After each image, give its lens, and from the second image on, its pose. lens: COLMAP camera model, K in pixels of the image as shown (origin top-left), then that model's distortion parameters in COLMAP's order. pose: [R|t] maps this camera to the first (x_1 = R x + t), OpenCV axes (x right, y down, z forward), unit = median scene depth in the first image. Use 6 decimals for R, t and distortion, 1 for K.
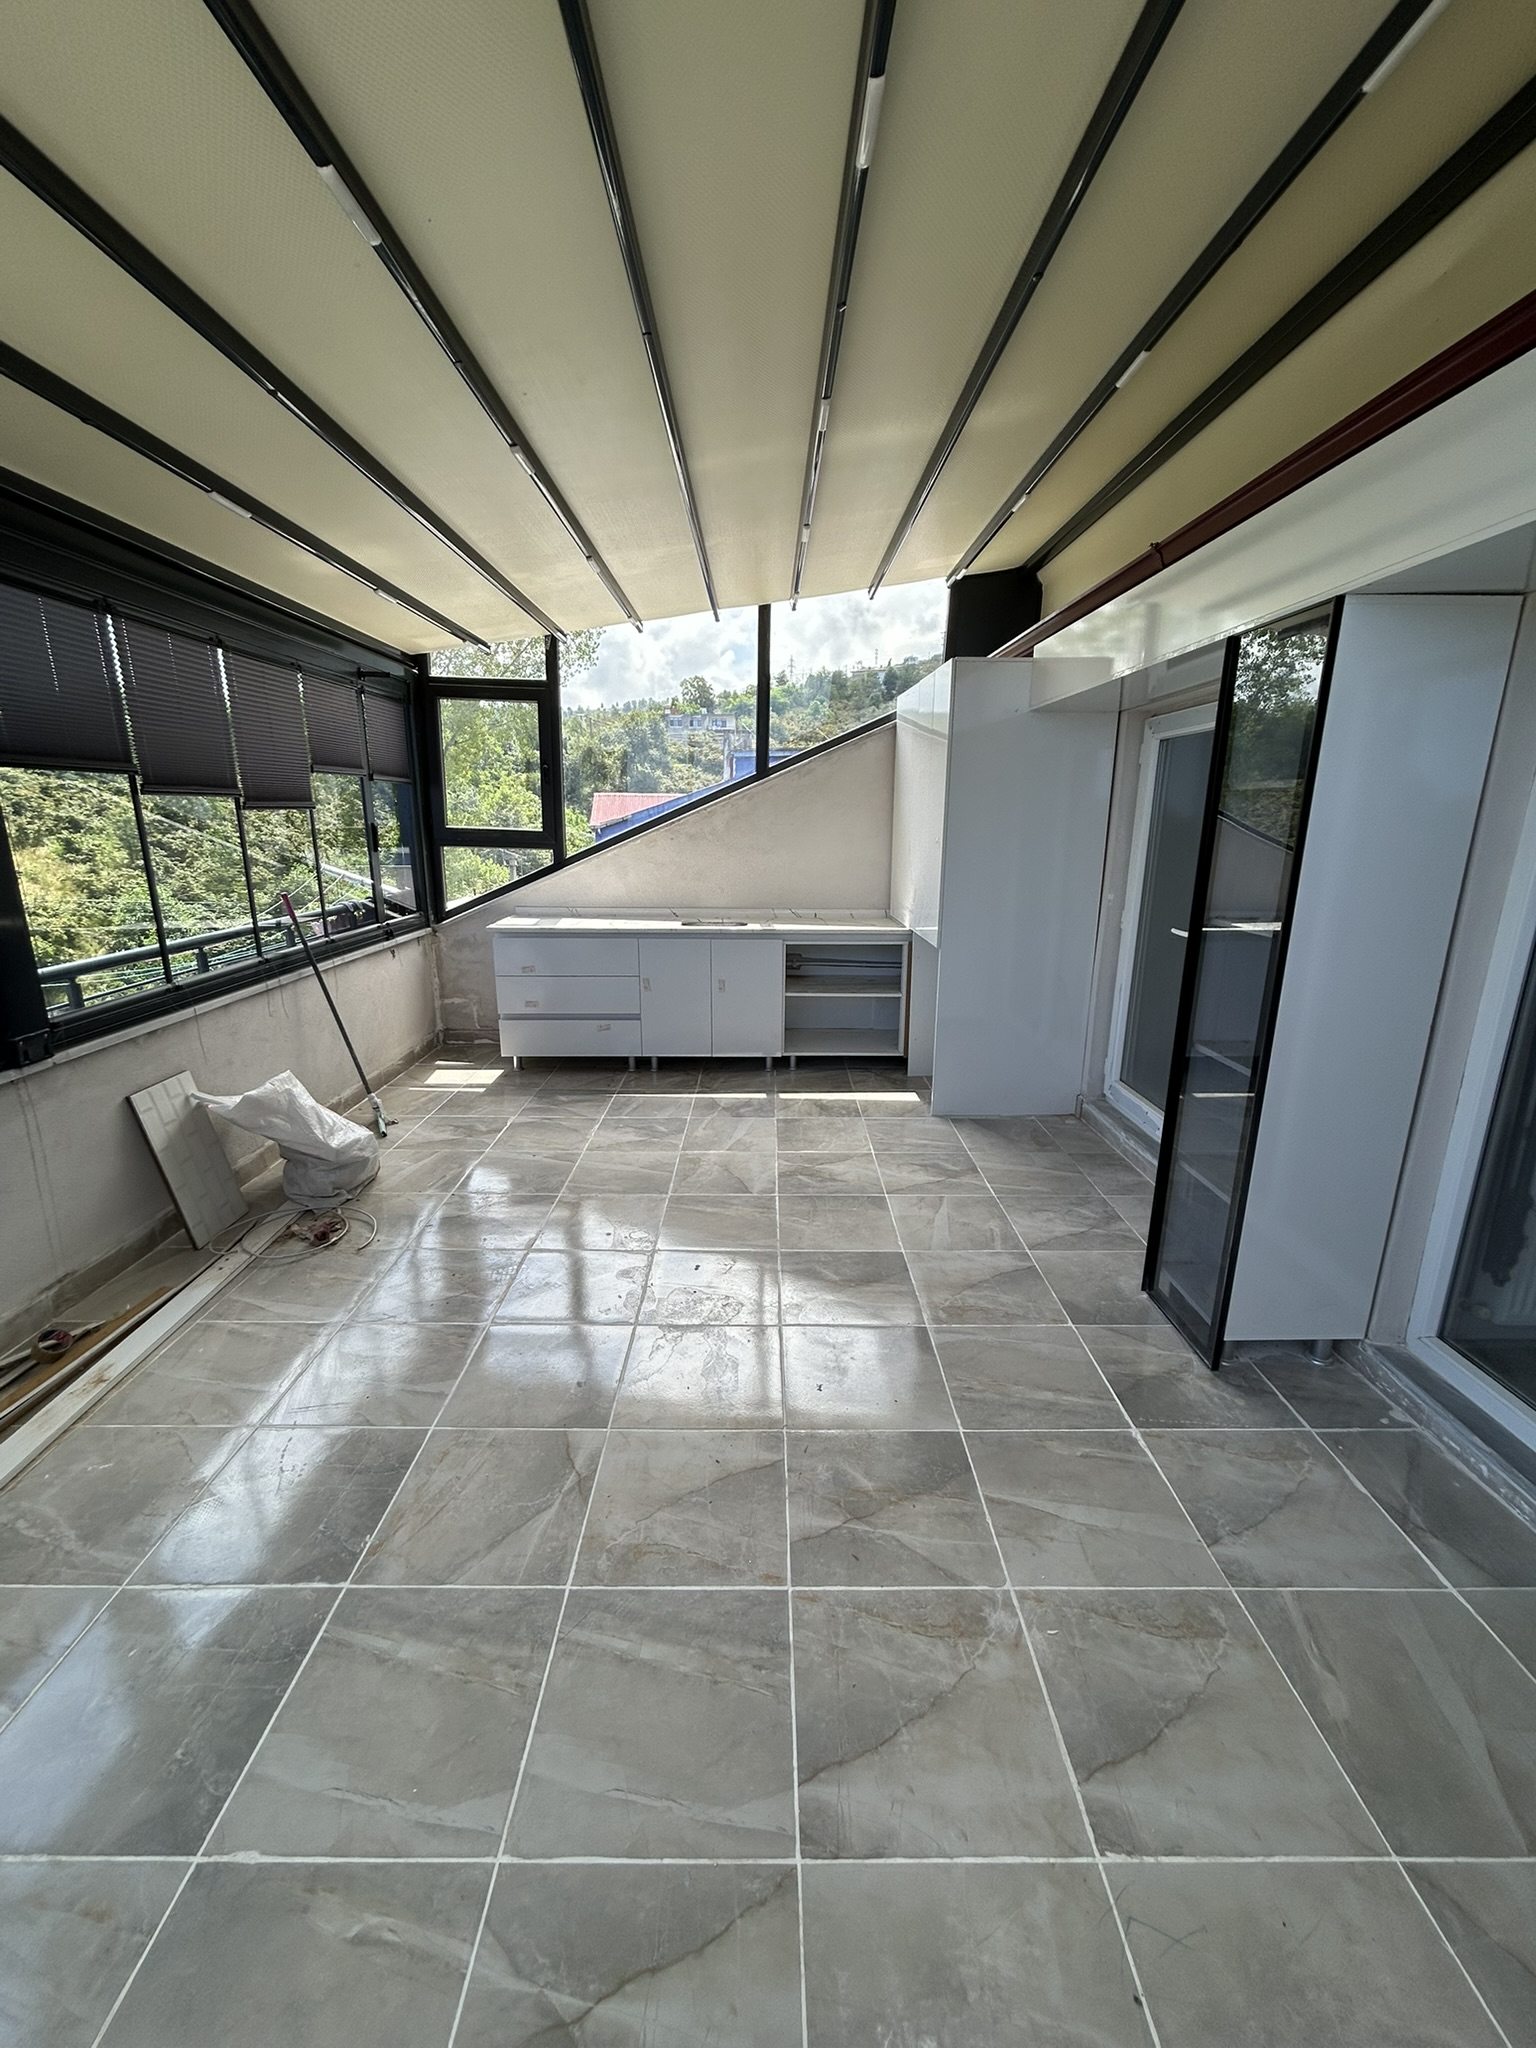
lens RADIAL K [[823.7, 0, 767.8], [0, 823.7, 1019.5], [0, 0, 1]] dist [-0.002574, 0.003095]
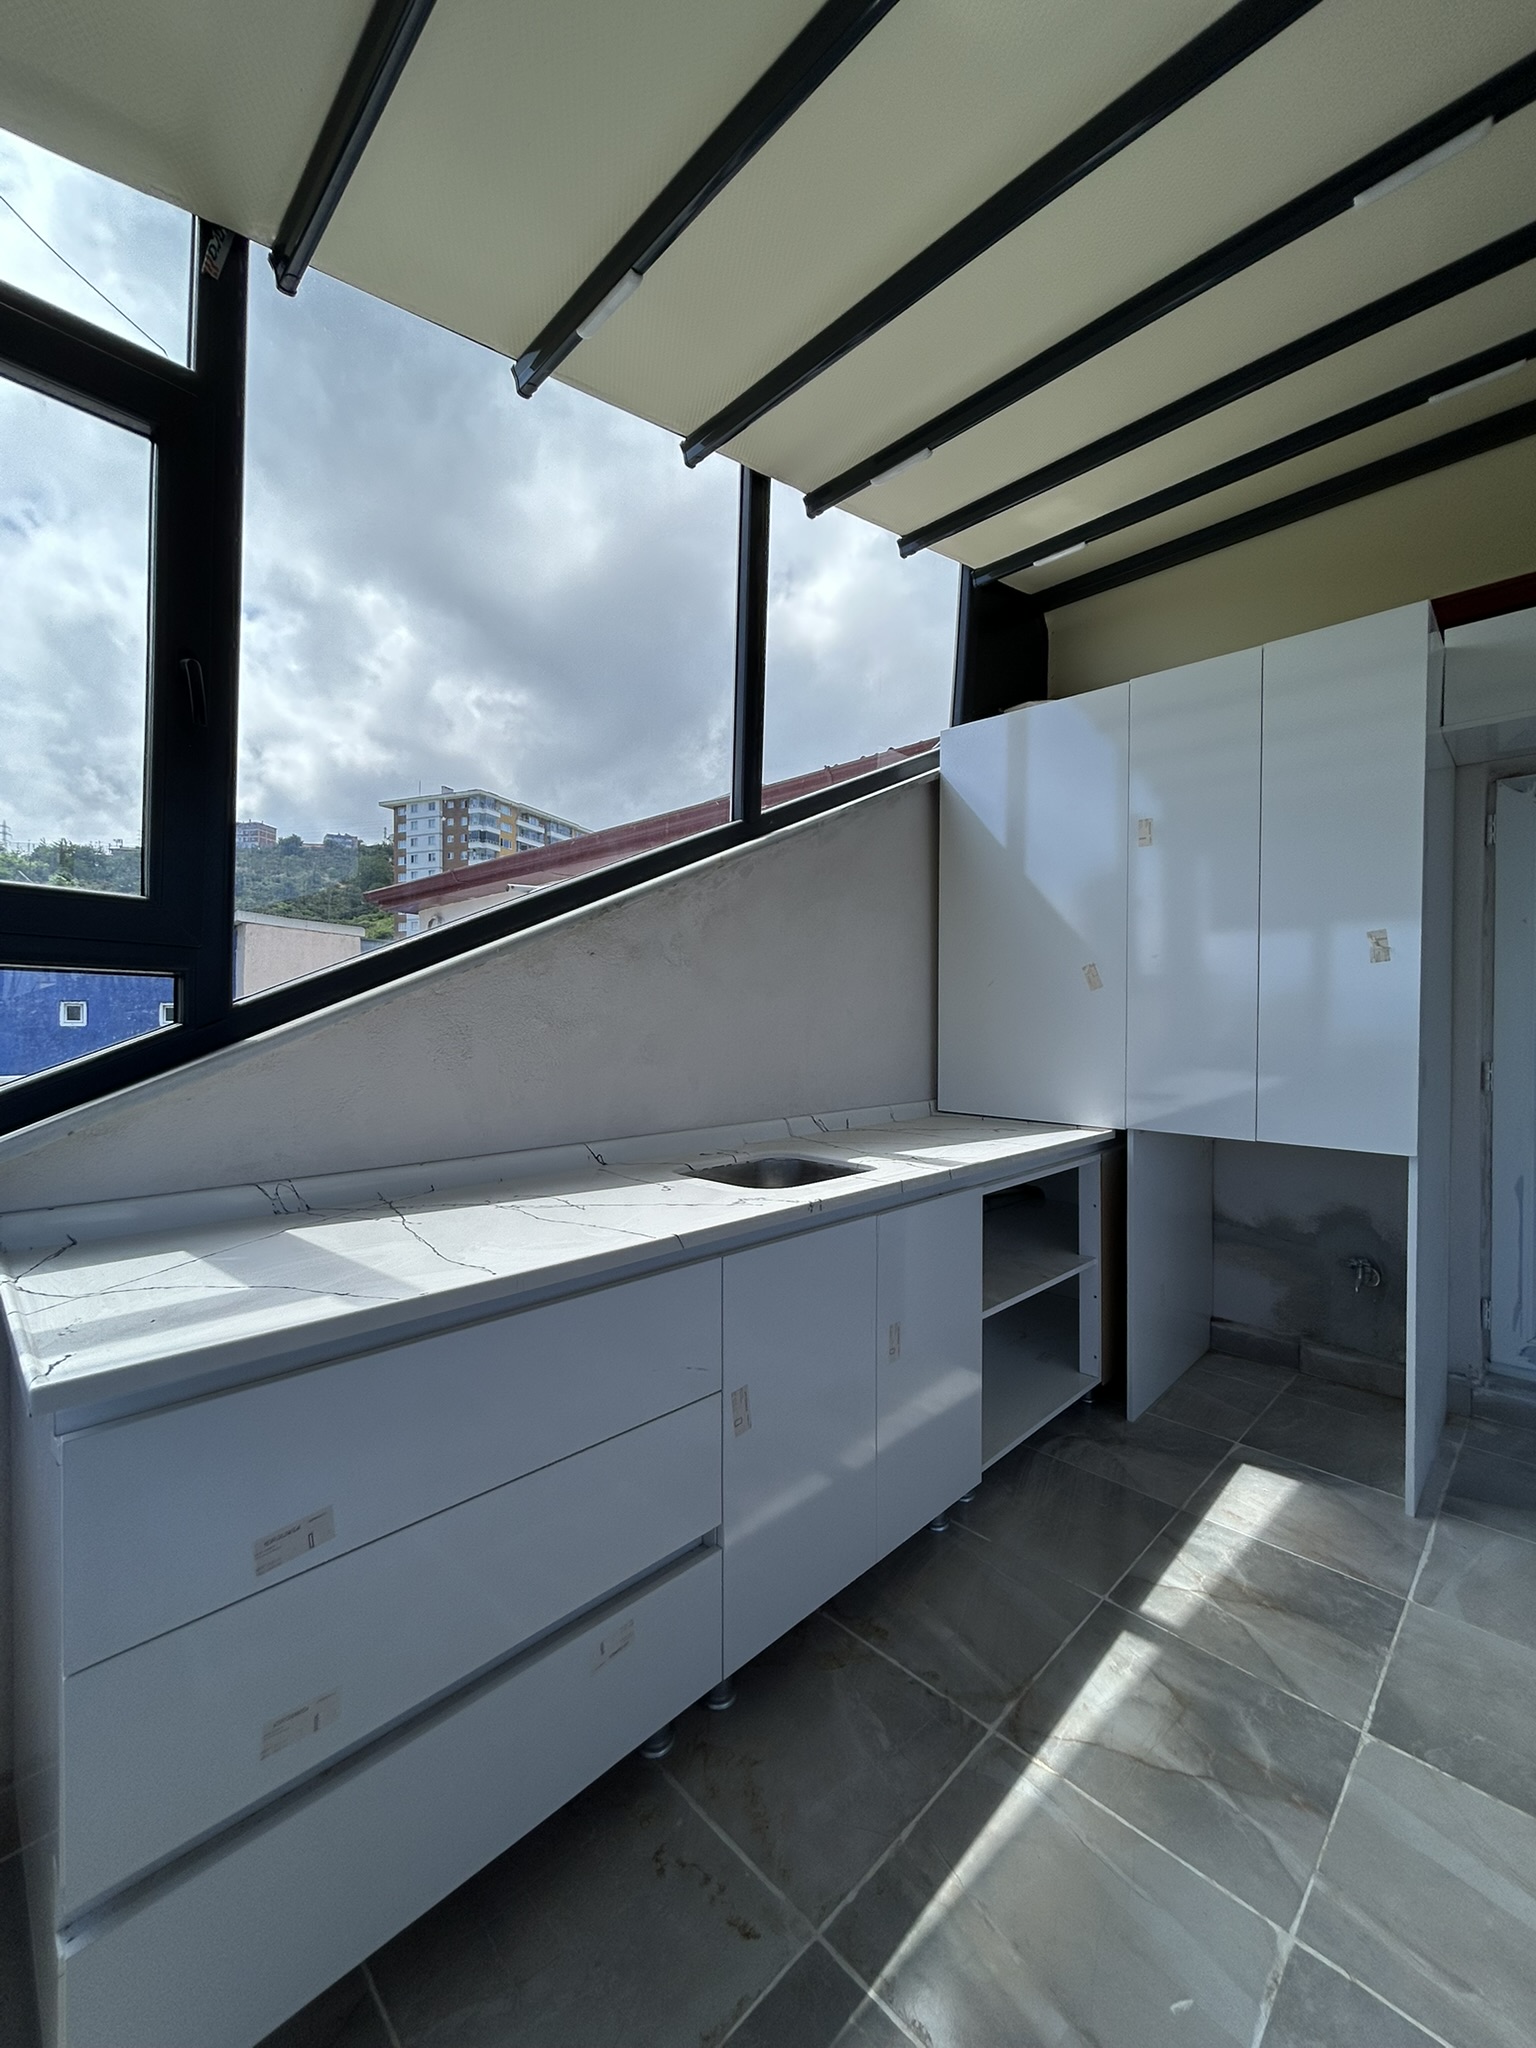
lens RADIAL K [[823.7, 0, 770.5], [0, 823.7, 1031.9], [0, 0, 1]] dist [-0.002574, 0.003095]
pose [[0.709796, -0.018440, 0.704165, -0.361125], [0.174932, 0.972956, -0.150852, -0.135678], [-0.682340, 0.230255, 0.693826, 0.804895]]
